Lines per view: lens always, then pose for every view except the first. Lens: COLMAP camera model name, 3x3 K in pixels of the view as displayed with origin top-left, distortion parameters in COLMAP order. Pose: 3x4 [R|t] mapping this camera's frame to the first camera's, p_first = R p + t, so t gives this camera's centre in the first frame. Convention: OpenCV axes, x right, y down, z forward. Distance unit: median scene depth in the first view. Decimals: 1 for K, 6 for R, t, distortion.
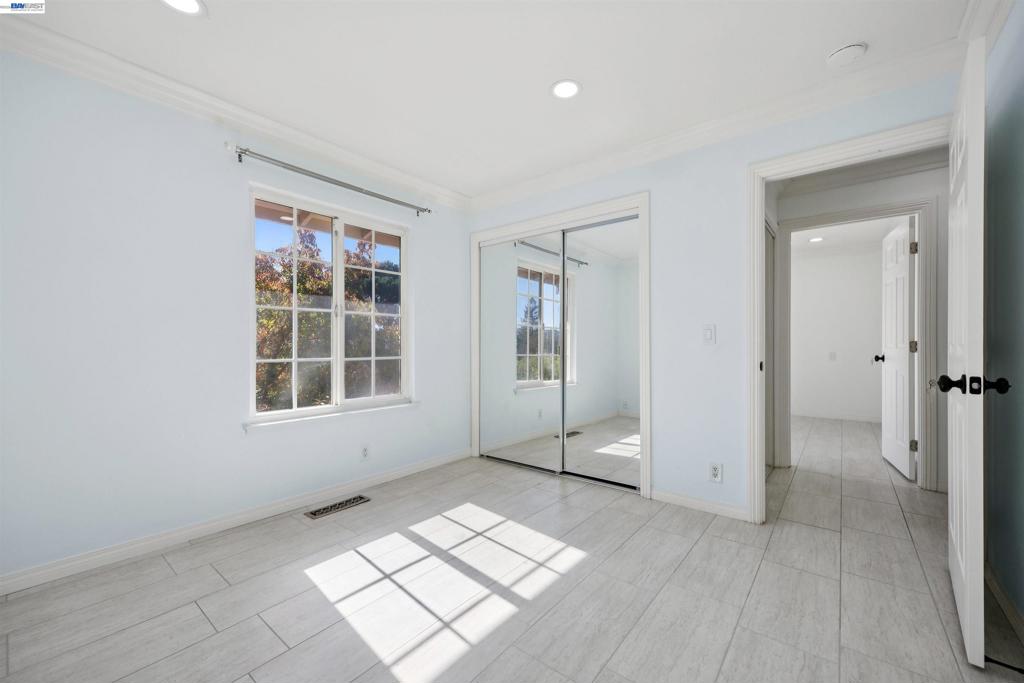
lens RADIAL K [[414.6, 0, 512.0], [0, 414.6, 341.5], [0, 0, 1]] dist [0.000558, 0.000124]
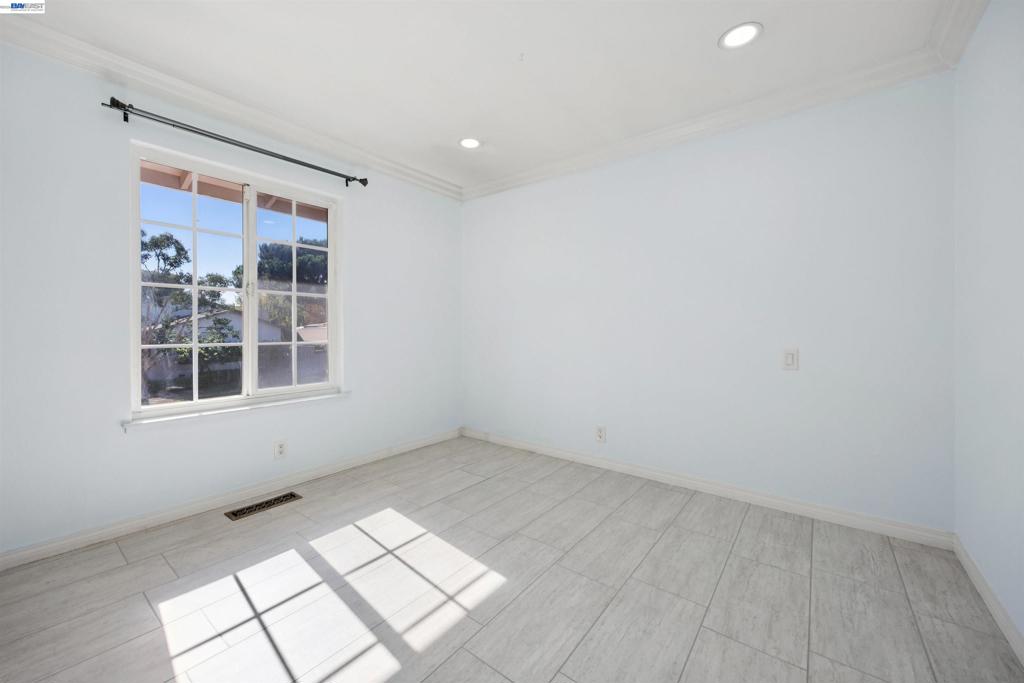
lens RADIAL K [[405.3, 0, 490.6], [0, 405.3, 323.4], [0, 0, 1]] dist [-0.000130, -0.000042]
pose [[0.999998, 0.001876, 0.000325, 0.107600], [-0.001874, 0.999990, -0.004018, 0.000334], [-0.000332, 0.004017, 0.999992, 0.144193]]
